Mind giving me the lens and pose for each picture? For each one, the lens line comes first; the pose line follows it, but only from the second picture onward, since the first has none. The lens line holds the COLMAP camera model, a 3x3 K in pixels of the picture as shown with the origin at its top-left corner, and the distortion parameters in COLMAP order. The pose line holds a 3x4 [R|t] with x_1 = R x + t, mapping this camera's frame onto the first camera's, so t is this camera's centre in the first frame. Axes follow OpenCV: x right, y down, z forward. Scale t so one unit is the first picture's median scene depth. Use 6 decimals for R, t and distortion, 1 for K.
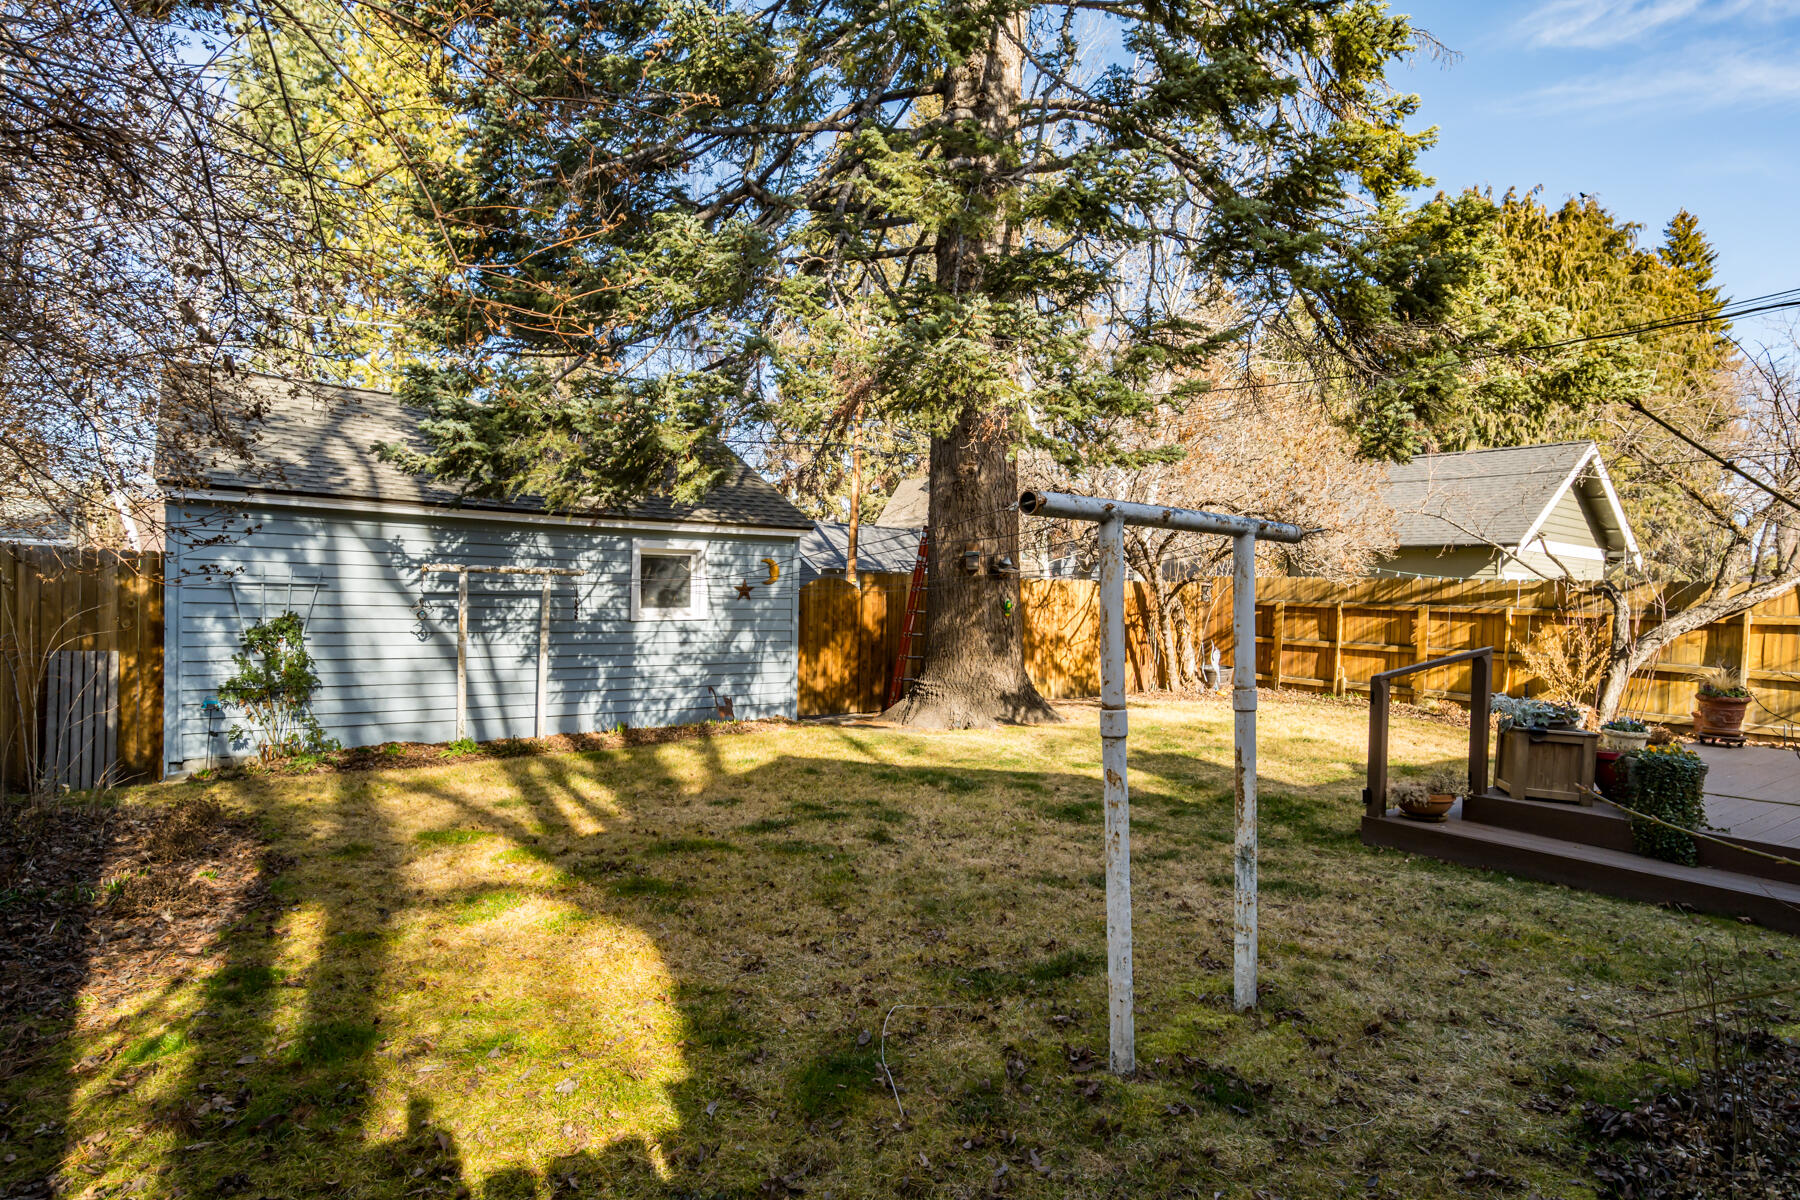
lens RADIAL K [[952.7, 0, 914.7], [0, 952.7, 603.8], [0, 0, 1]] dist [-0.015987, 0.001212]
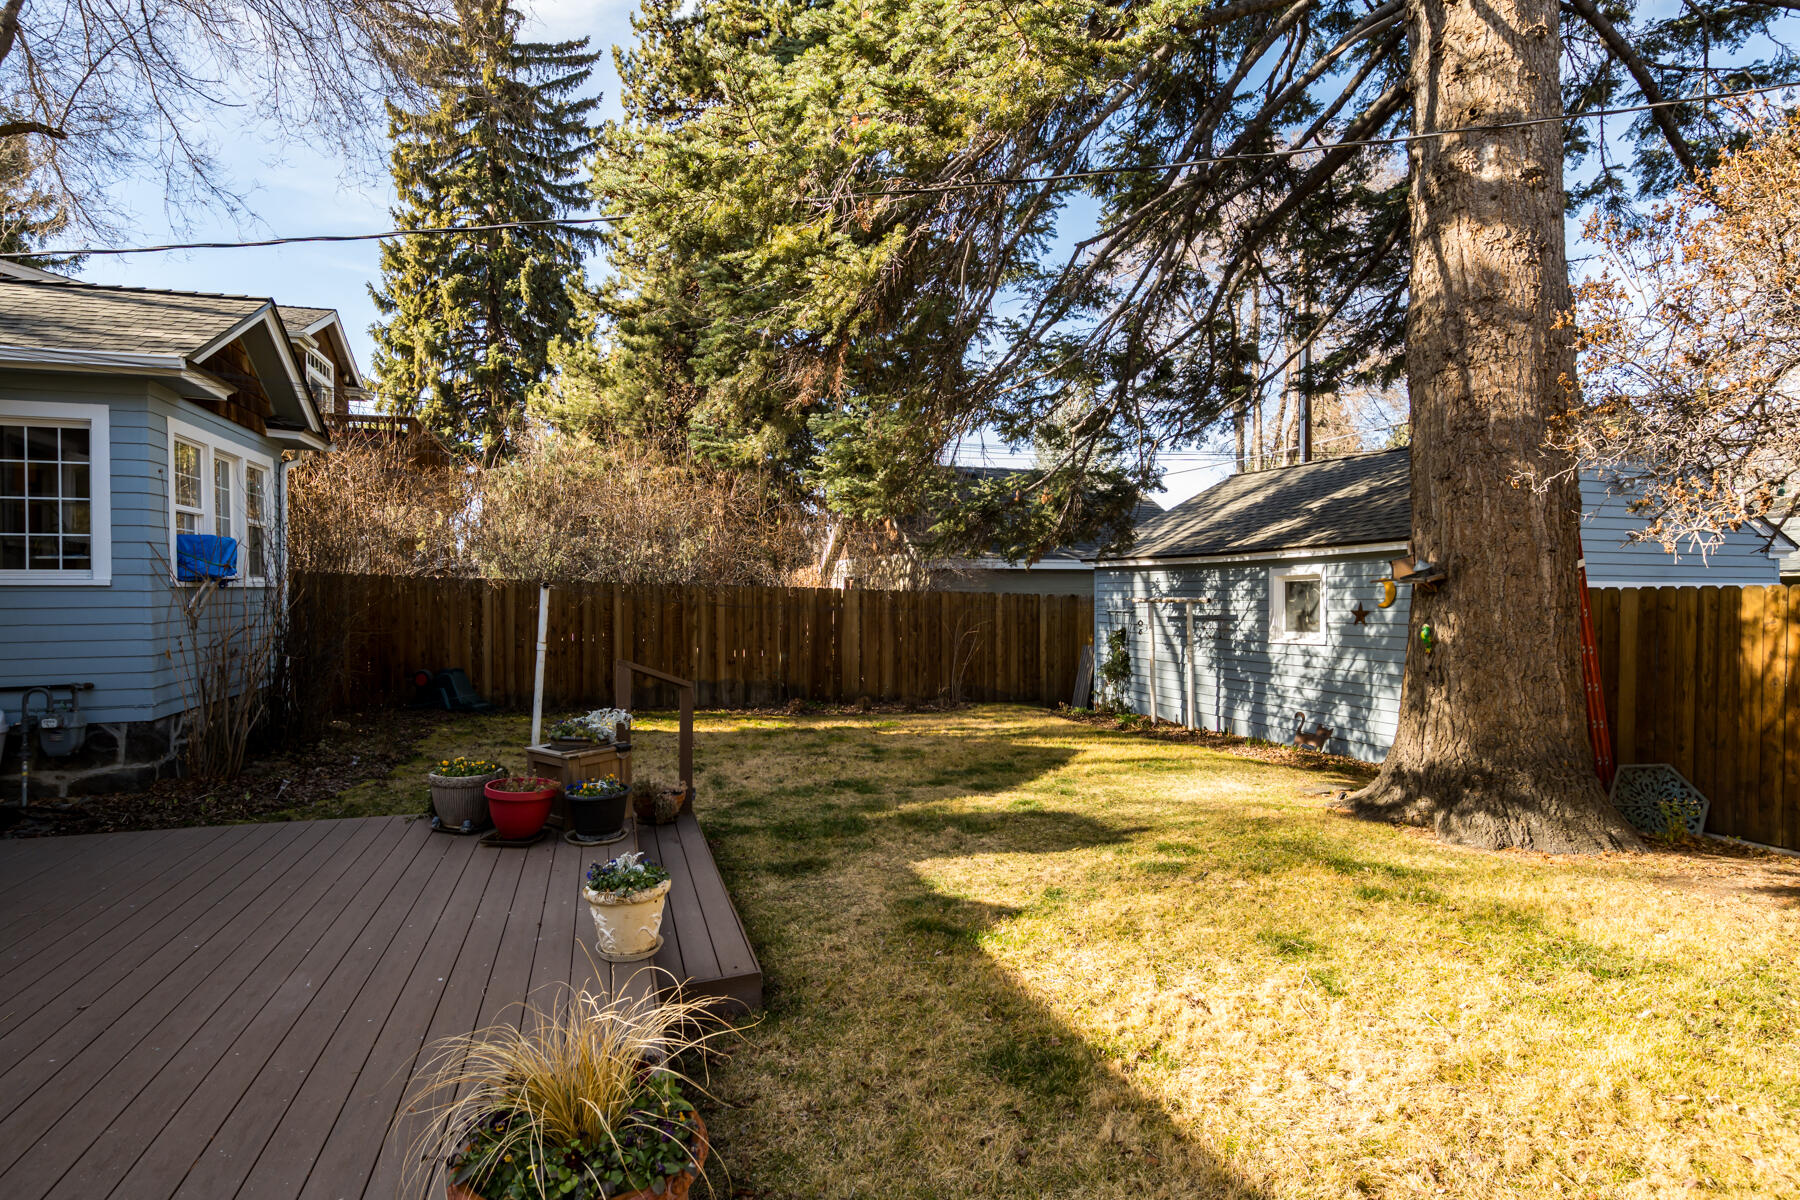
lens RADIAL K [[912.7, 0, 893.6], [0, 912.7, 589.0], [0, 0, 1]] dist [-0.015316, 0.001480]
pose [[-0.322238, -0.031645, -0.946130, 0.780688], [-0.018164, 0.999464, -0.027242, -0.005828], [0.946484, 0.008407, -0.322640, 0.851933]]
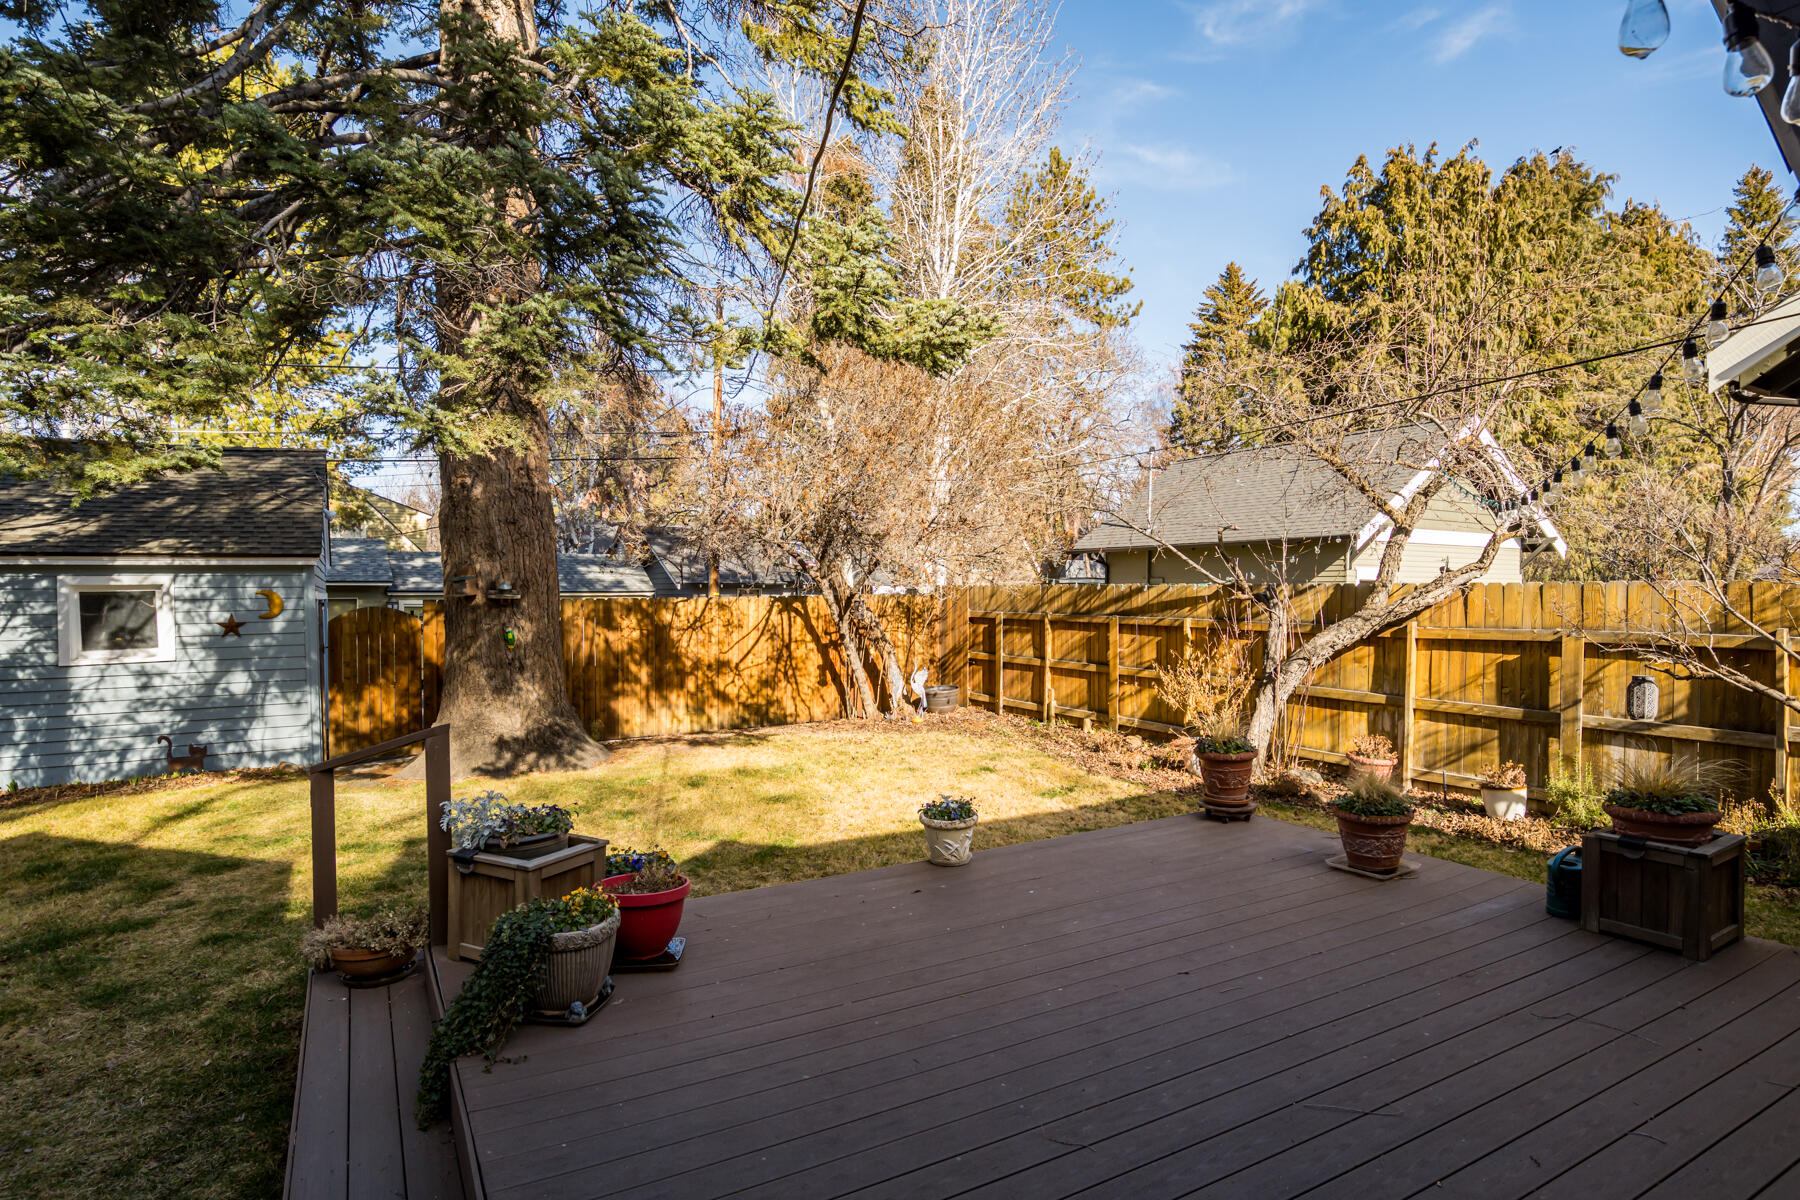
lens RADIAL K [[912.7, 0, 893.6], [0, 912.7, 589.0], [0, 0, 1]] dist [-0.015316, 0.001480]
pose [[0.993539, -0.029687, -0.109537, 0.537679], [0.027617, 0.999411, -0.020373, -0.014806], [0.110077, 0.017216, 0.993774, 0.210332]]
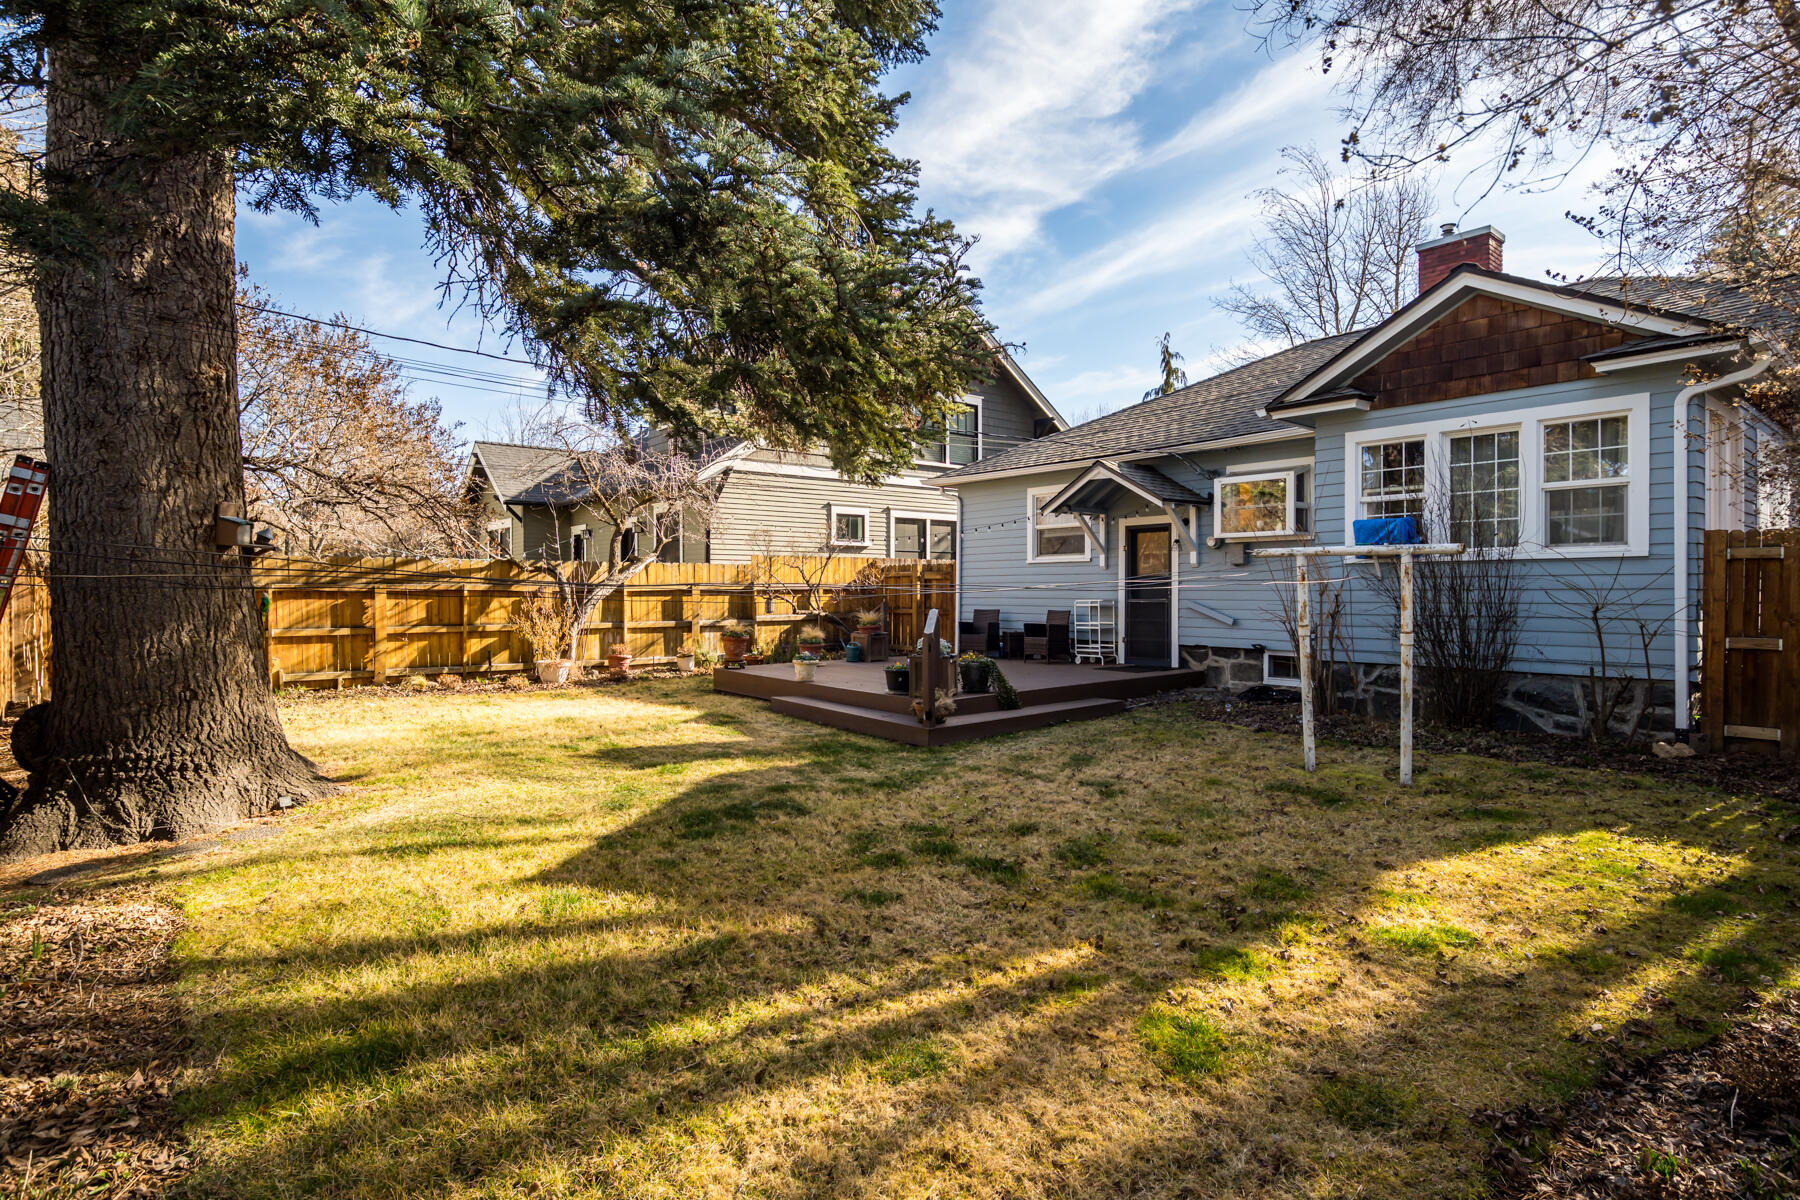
lens RADIAL K [[912.7, 0, 893.6], [0, 912.7, 589.0], [0, 0, 1]] dist [-0.015316, 0.001480]
pose [[-0.035029, -0.033659, 0.998819, -0.529178], [0.012176, 0.999344, 0.034104, -0.024175], [-0.999312, 0.013356, -0.034596, 0.623866]]
